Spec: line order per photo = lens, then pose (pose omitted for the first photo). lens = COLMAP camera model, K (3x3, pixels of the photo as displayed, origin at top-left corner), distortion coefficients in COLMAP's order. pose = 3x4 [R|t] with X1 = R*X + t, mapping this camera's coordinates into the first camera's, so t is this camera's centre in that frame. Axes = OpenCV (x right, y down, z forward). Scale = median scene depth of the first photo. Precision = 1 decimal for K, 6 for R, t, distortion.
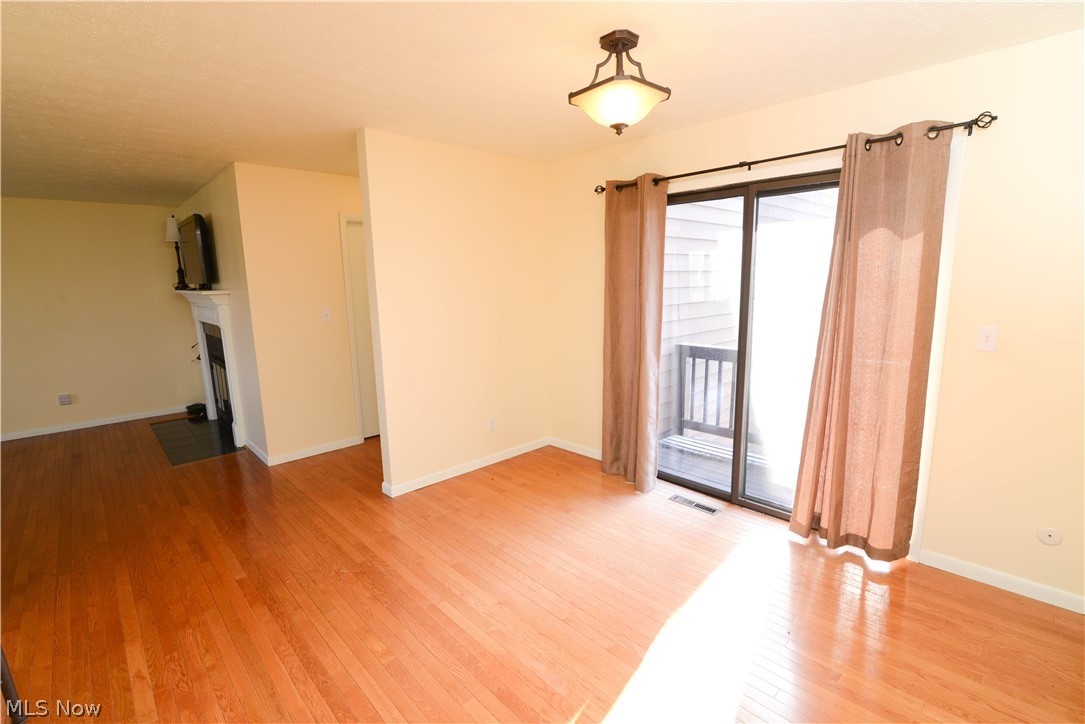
lens RADIAL K [[495.9, 0, 541.3], [0, 495.9, 366.6], [0, 0, 1]] dist [-0.022184, 0.002446]
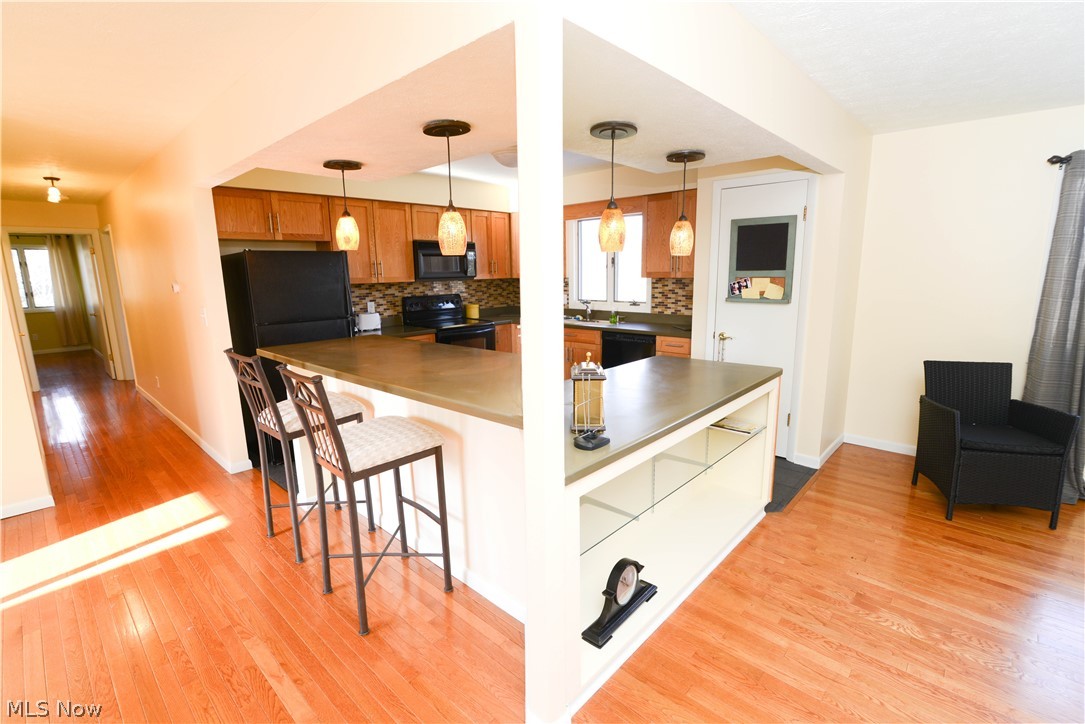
lens RADIAL K [[495.9, 0, 541.3], [0, 495.9, 366.6], [0, 0, 1]] dist [-0.022184, 0.002446]
pose [[-0.997422, 0.048152, -0.053196, -0.834168], [0.025815, 0.932552, 0.360111, -0.163541], [0.066948, 0.357809, -0.931392, 1.077330]]
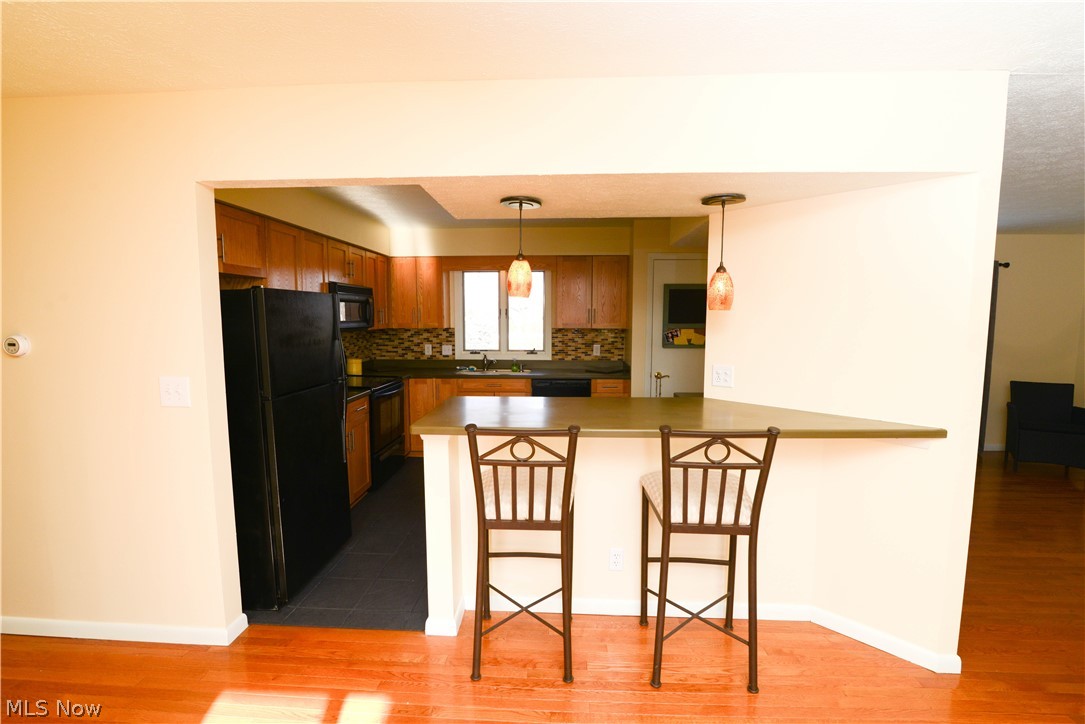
lens RADIAL K [[495.9, 0, 541.3], [0, 495.9, 366.6], [0, 0, 1]] dist [-0.022184, 0.002446]
pose [[-0.724000, 0.090234, -0.683872, 0.008697], [-0.105794, 0.965153, 0.239350, -0.131525], [0.681639, 0.245639, -0.689225, 0.713730]]
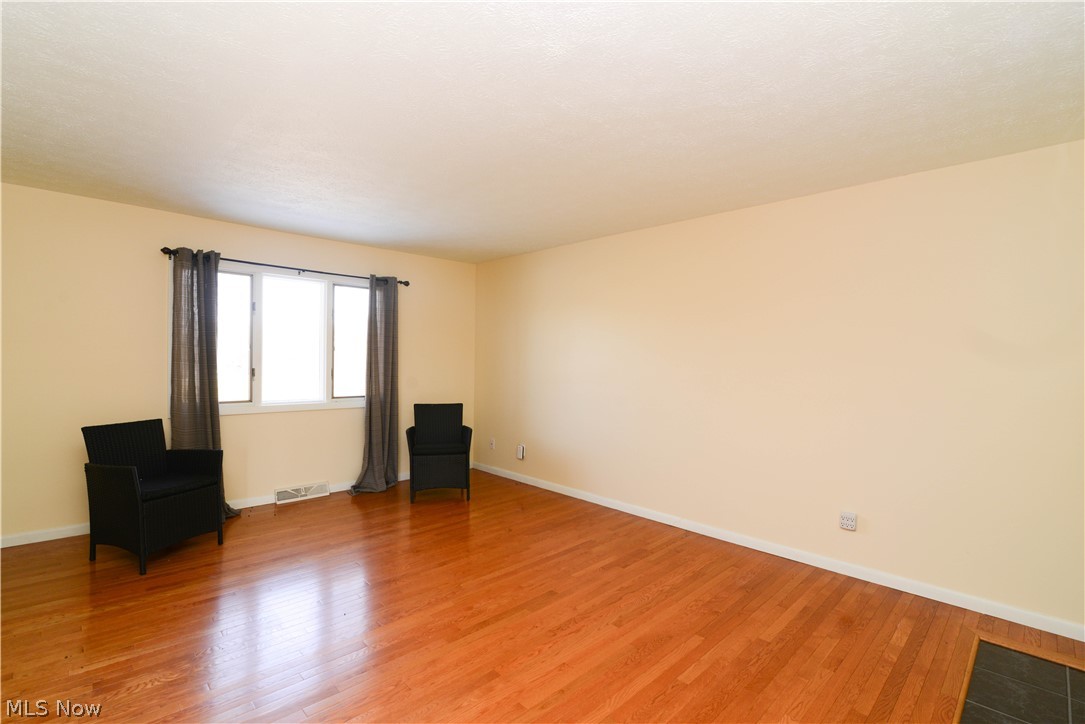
lens RADIAL K [[495.9, 0, 541.3], [0, 495.9, 366.6], [0, 0, 1]] dist [-0.022184, 0.002446]
pose [[0.009170, 0.042354, -0.999061, -0.705463], [-0.189430, 0.981085, 0.039854, -0.116365], [0.981851, 0.188887, 0.017020, 1.035073]]
